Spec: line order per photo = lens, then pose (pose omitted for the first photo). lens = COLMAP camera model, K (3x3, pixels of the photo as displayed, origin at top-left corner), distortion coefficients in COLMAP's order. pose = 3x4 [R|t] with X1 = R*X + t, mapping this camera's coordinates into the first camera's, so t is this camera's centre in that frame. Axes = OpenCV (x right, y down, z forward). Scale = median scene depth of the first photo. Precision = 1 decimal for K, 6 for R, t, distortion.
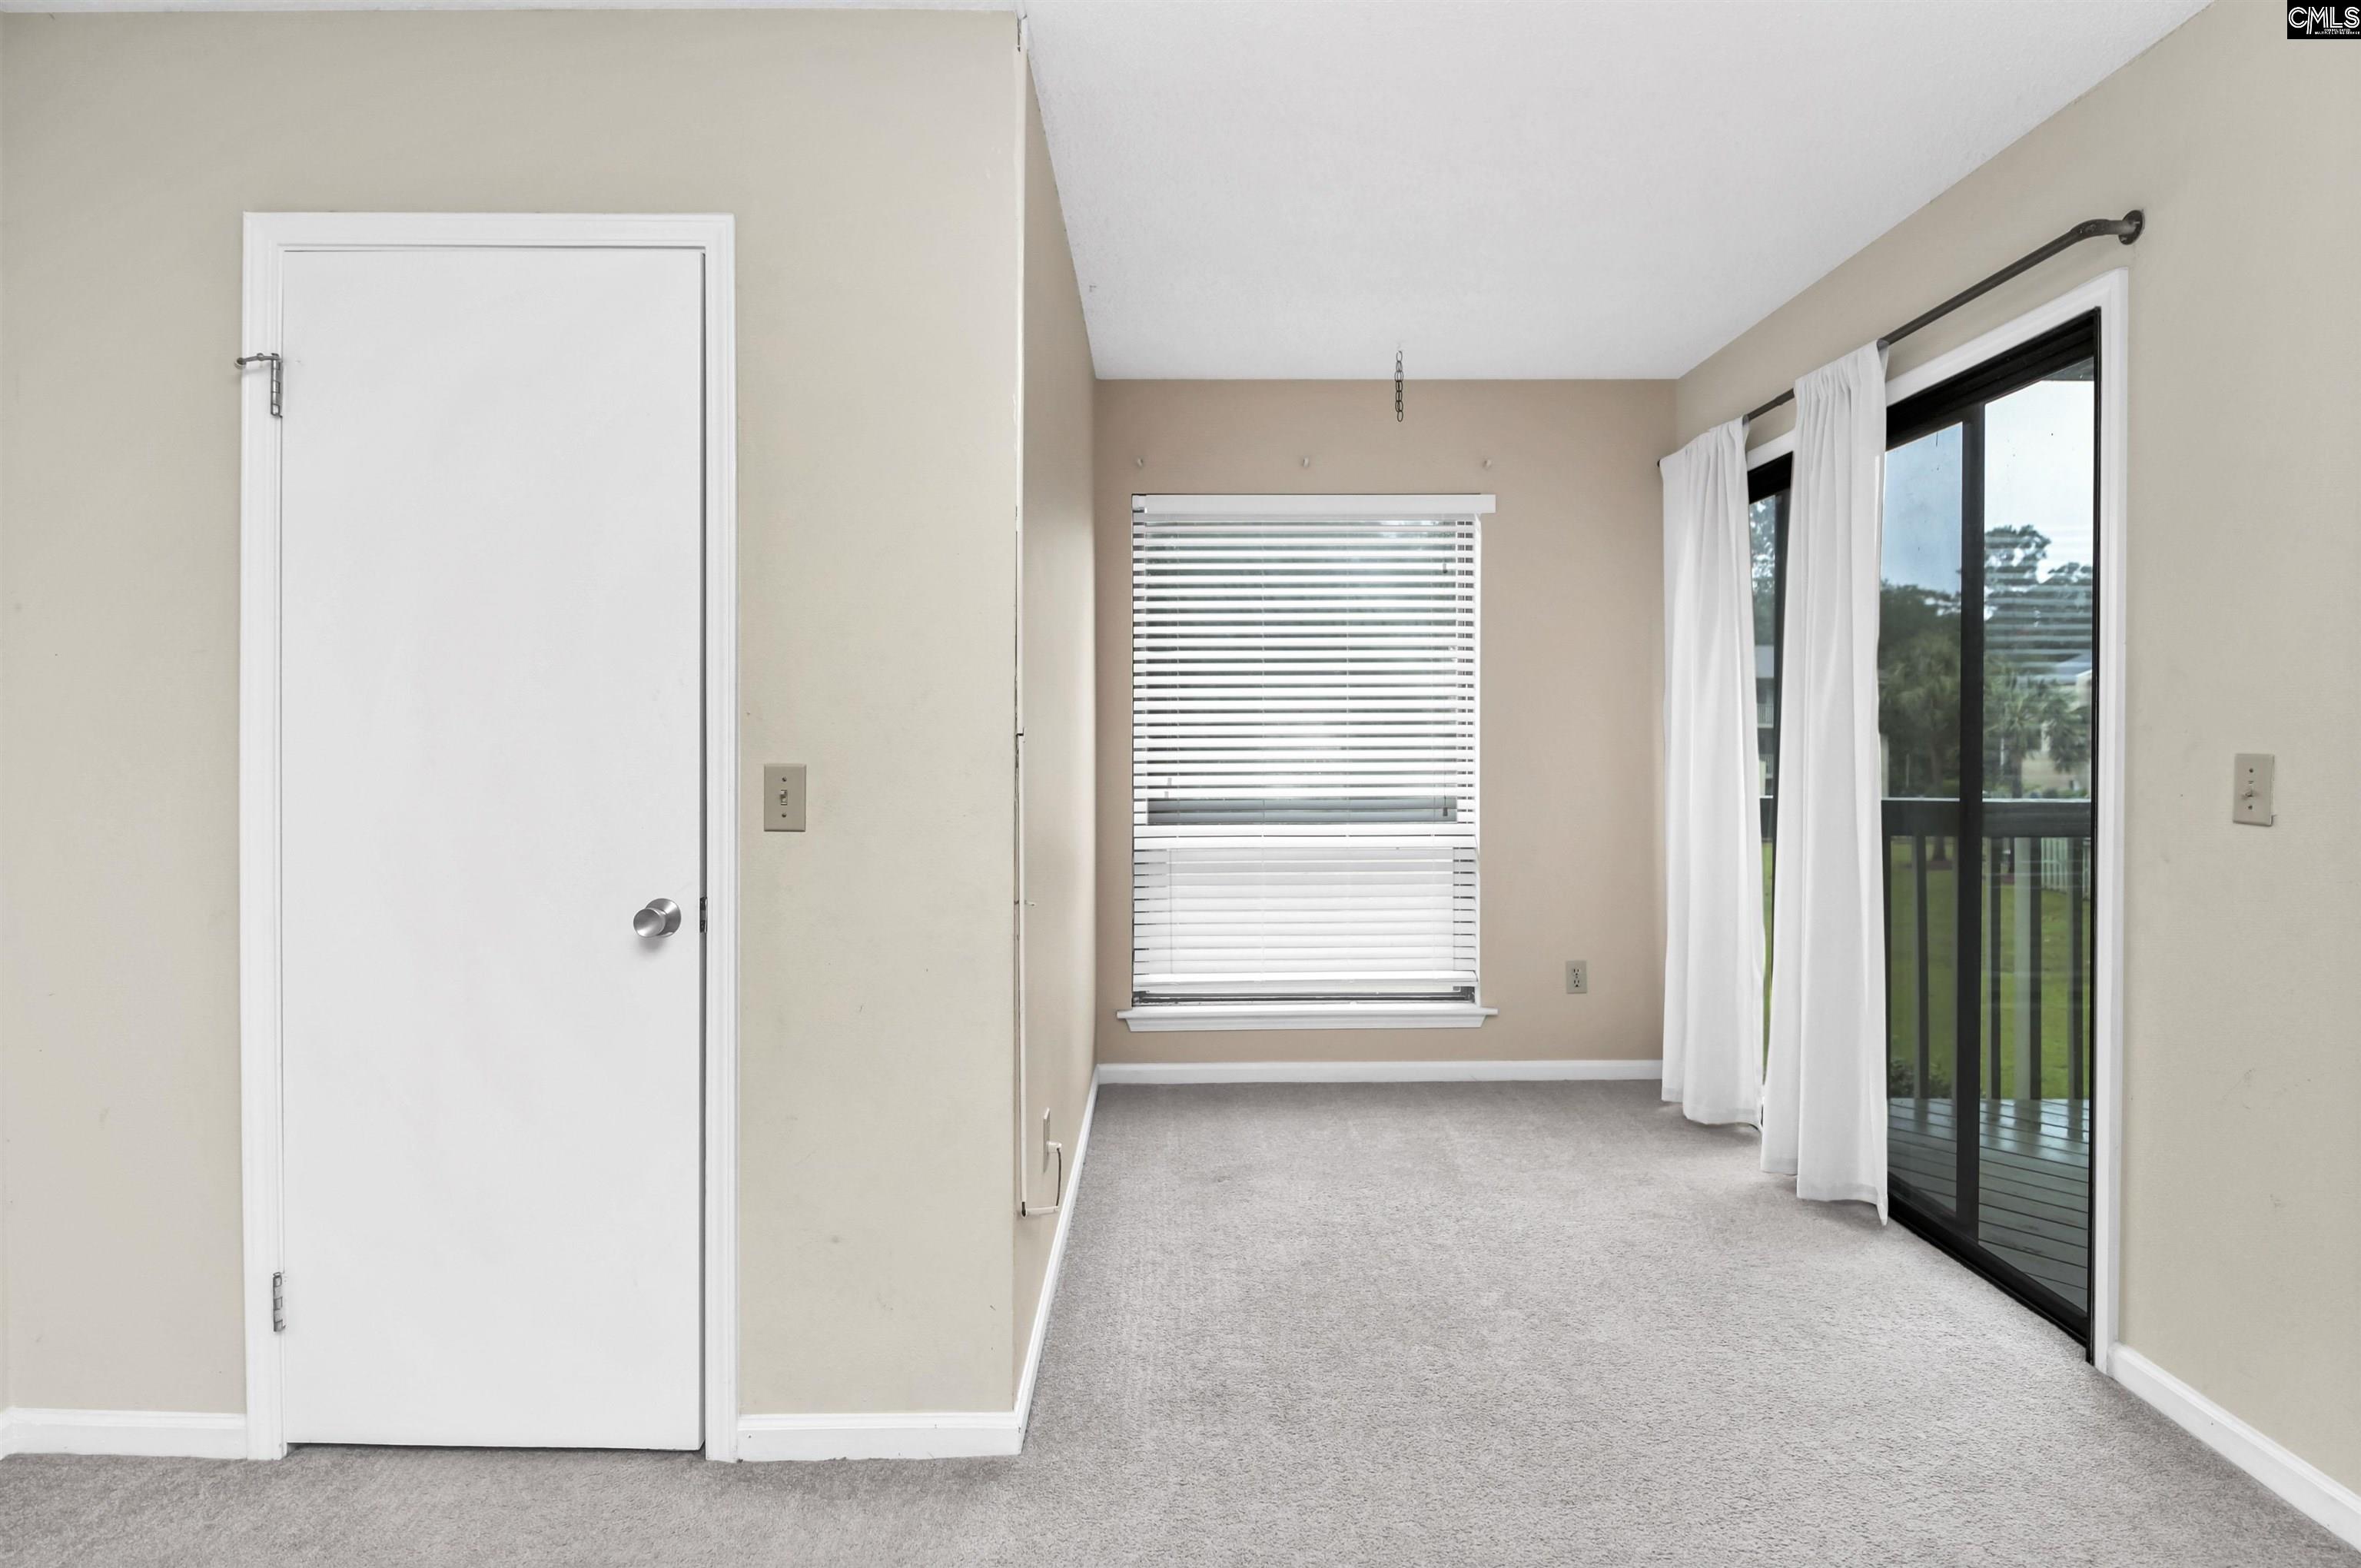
lens RADIAL K [[1205.8, 0, 1181.3], [0, 1205.8, 719.0], [0, 0, 1]] dist [0.000016, -0.010830]
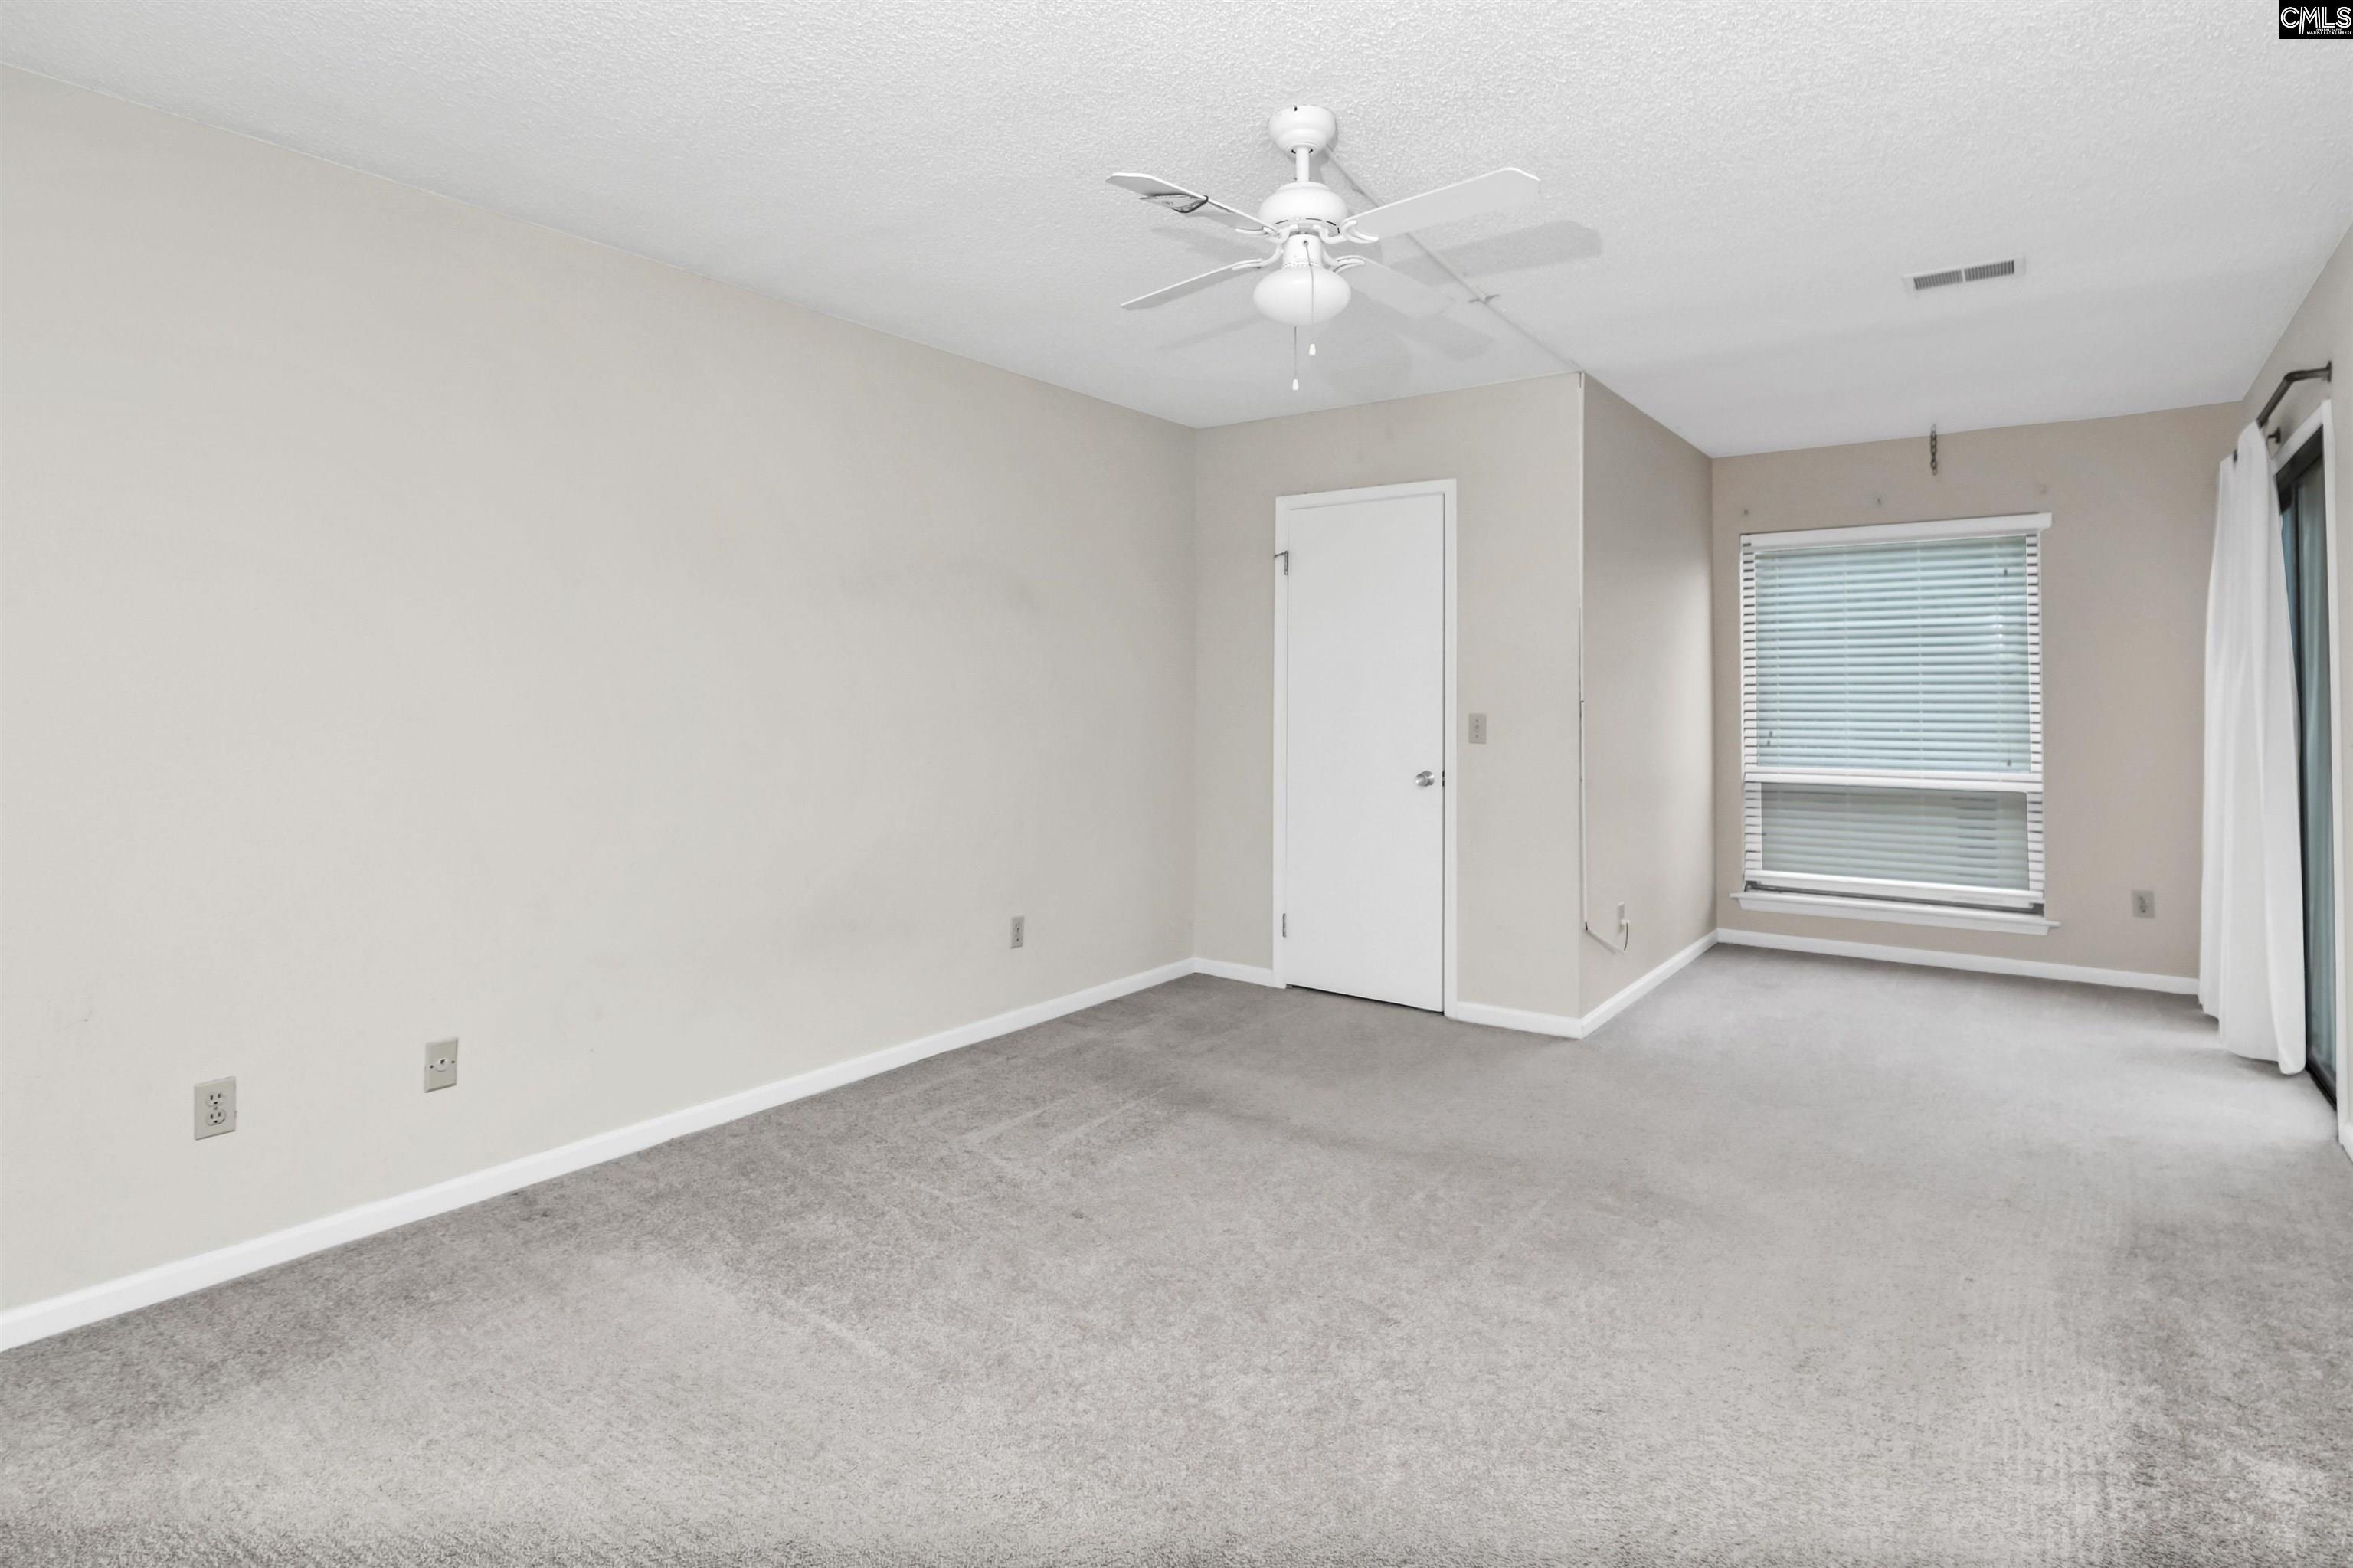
lens RADIAL K [[1201.7, 0, 1177.3], [0, 1201.7, 719.3], [0, 0, 1]] dist [0.000016, -0.010830]
pose [[0.805679, 0.015965, -0.592137, 0.515752], [0.003522, 0.999490, 0.031740, -0.024342], [0.592342, -0.027657, 0.805212, -1.077425]]
